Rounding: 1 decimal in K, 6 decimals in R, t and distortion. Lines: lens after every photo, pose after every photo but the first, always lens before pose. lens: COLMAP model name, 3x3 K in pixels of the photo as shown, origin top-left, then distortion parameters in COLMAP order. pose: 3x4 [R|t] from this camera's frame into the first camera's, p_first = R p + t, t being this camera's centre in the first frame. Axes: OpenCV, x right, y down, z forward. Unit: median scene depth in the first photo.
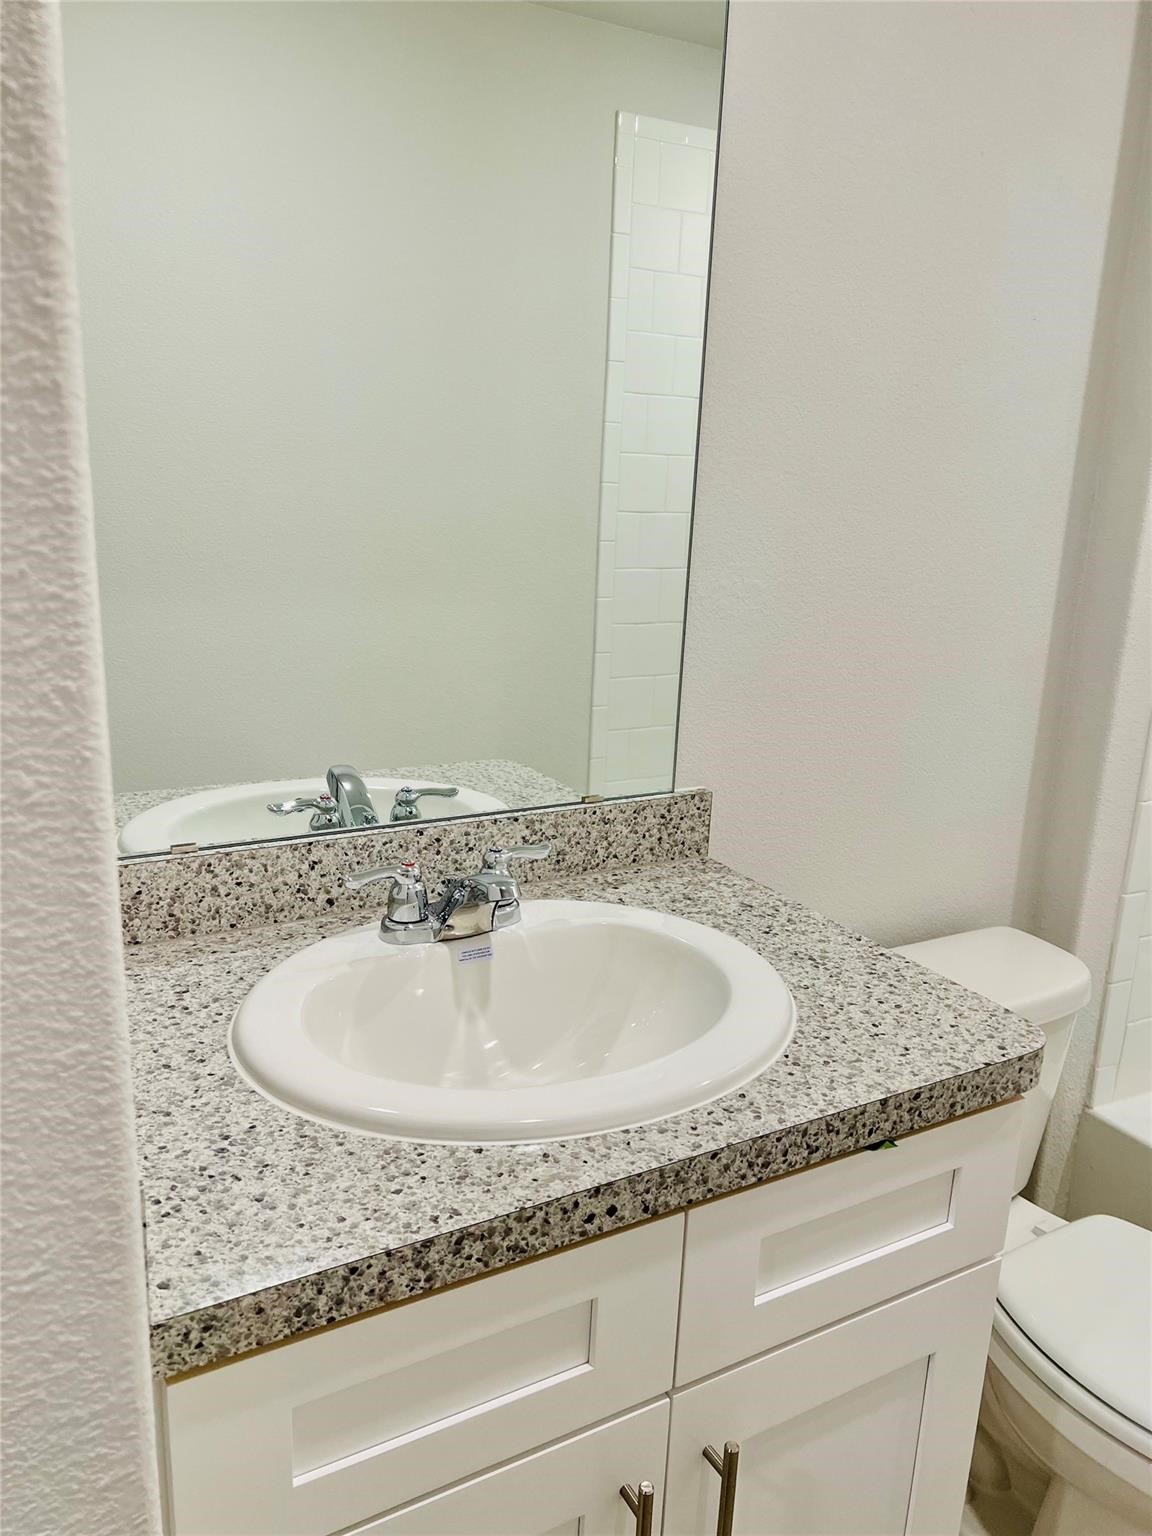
lens RADIAL K [[1159.4, 0, 576.0], [0, 1159.4, 768.0], [0, 0, 1]] dist [0.054497, -0.074547]
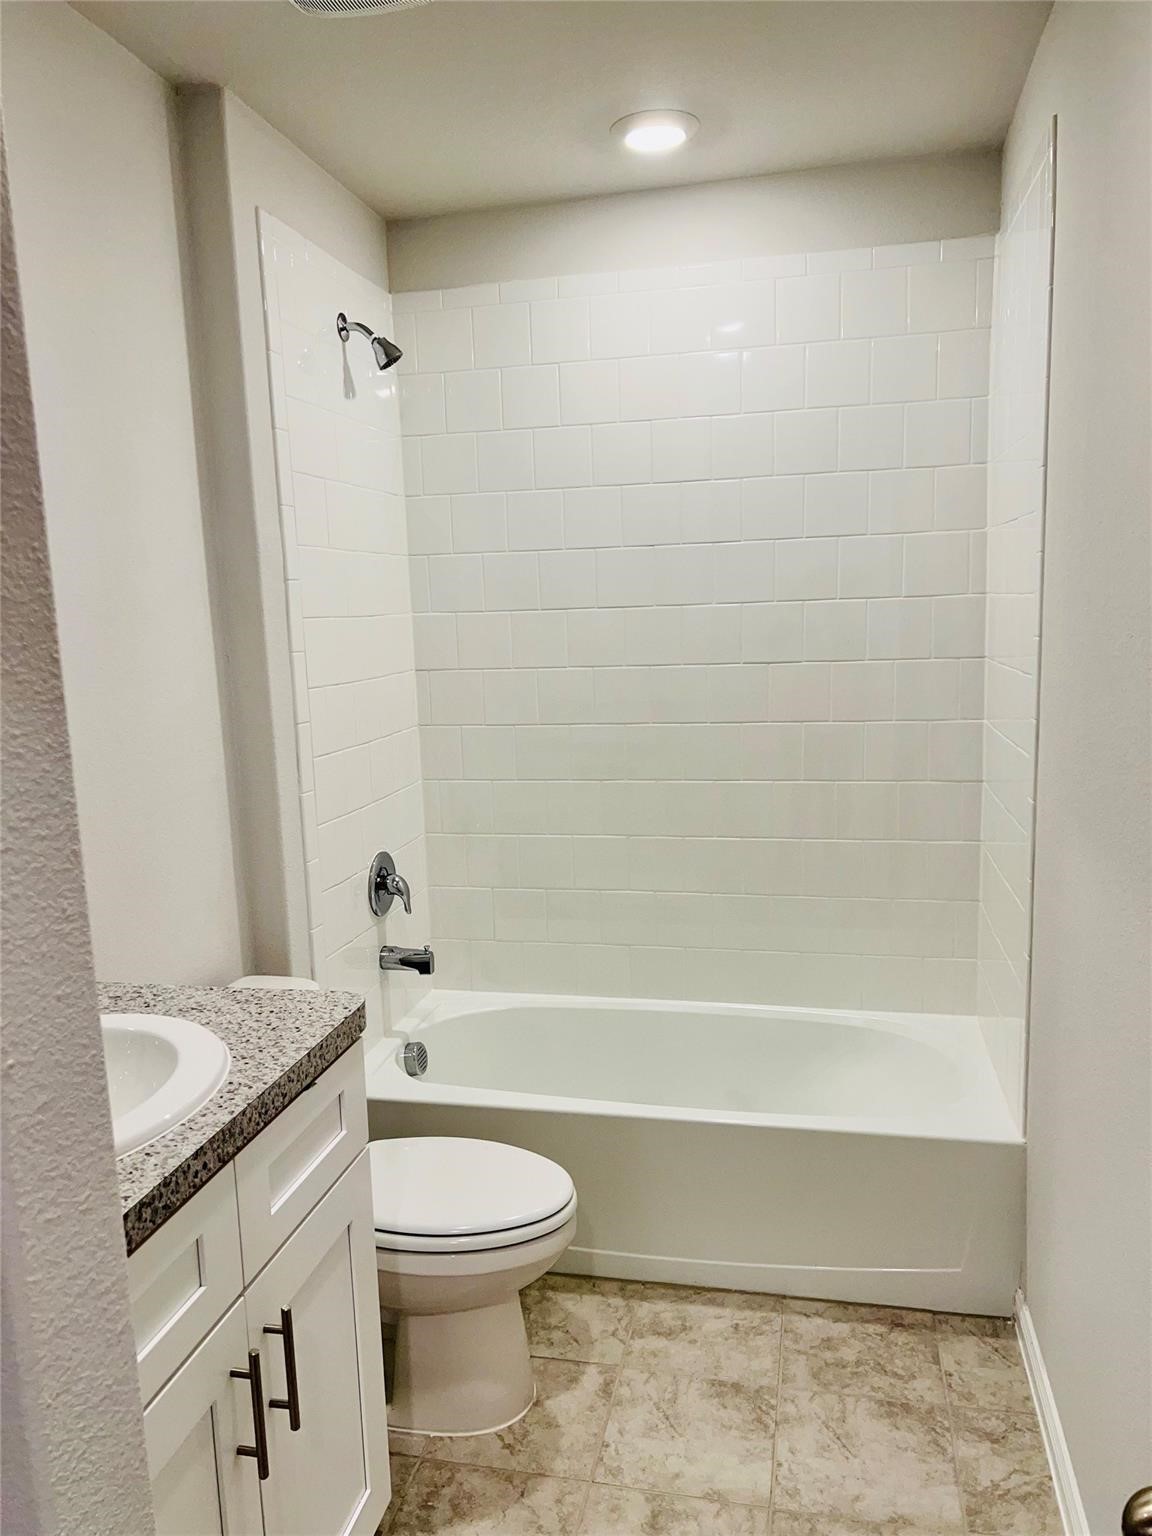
lens RADIAL K [[1159.4, 0, 576.0], [0, 1159.4, 768.0], [0, 0, 1]] dist [0.054497, -0.074547]
pose [[0.663498, -0.168061, 0.729059, -0.662462], [0.247921, 0.968777, -0.002307, 0.004139], [-0.705908, 0.182280, 0.684447, -0.462469]]
